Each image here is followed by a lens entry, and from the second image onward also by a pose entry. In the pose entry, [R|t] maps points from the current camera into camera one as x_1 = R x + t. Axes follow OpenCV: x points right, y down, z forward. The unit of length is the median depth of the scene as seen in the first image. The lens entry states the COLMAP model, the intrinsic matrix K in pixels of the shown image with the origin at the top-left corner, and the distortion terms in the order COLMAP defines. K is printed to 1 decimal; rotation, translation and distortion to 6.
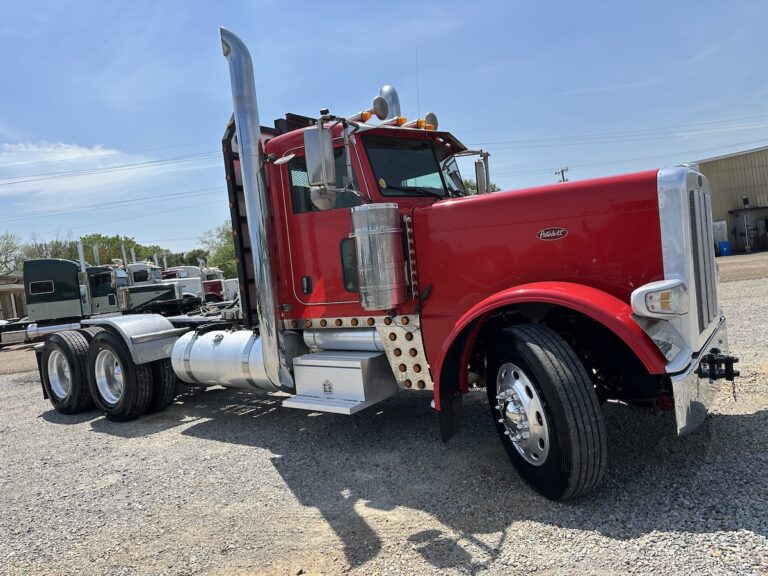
lens RADIAL K [[571.2, 0, 384.0], [0, 571.2, 288.0], [0, 0, 1]] dist [0.045428, -0.057915]
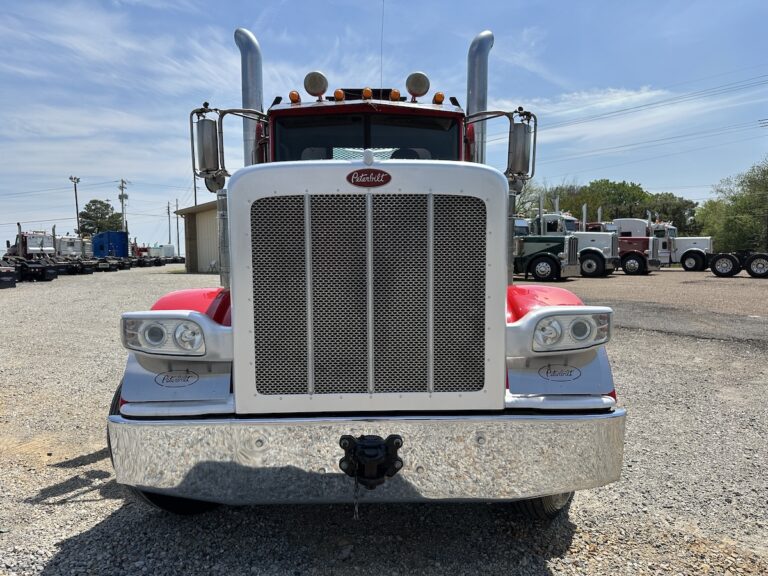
lens RADIAL K [[571.2, 0, 384.0], [0, 571.2, 288.0], [0, 0, 1]] dist [0.045428, -0.057915]
pose [[0.617876, 0.174233, -0.766728, 0.780979], [-0.097518, 0.984591, 0.145155, -0.122510], [0.780205, -0.014918, 0.625346, 0.412428]]
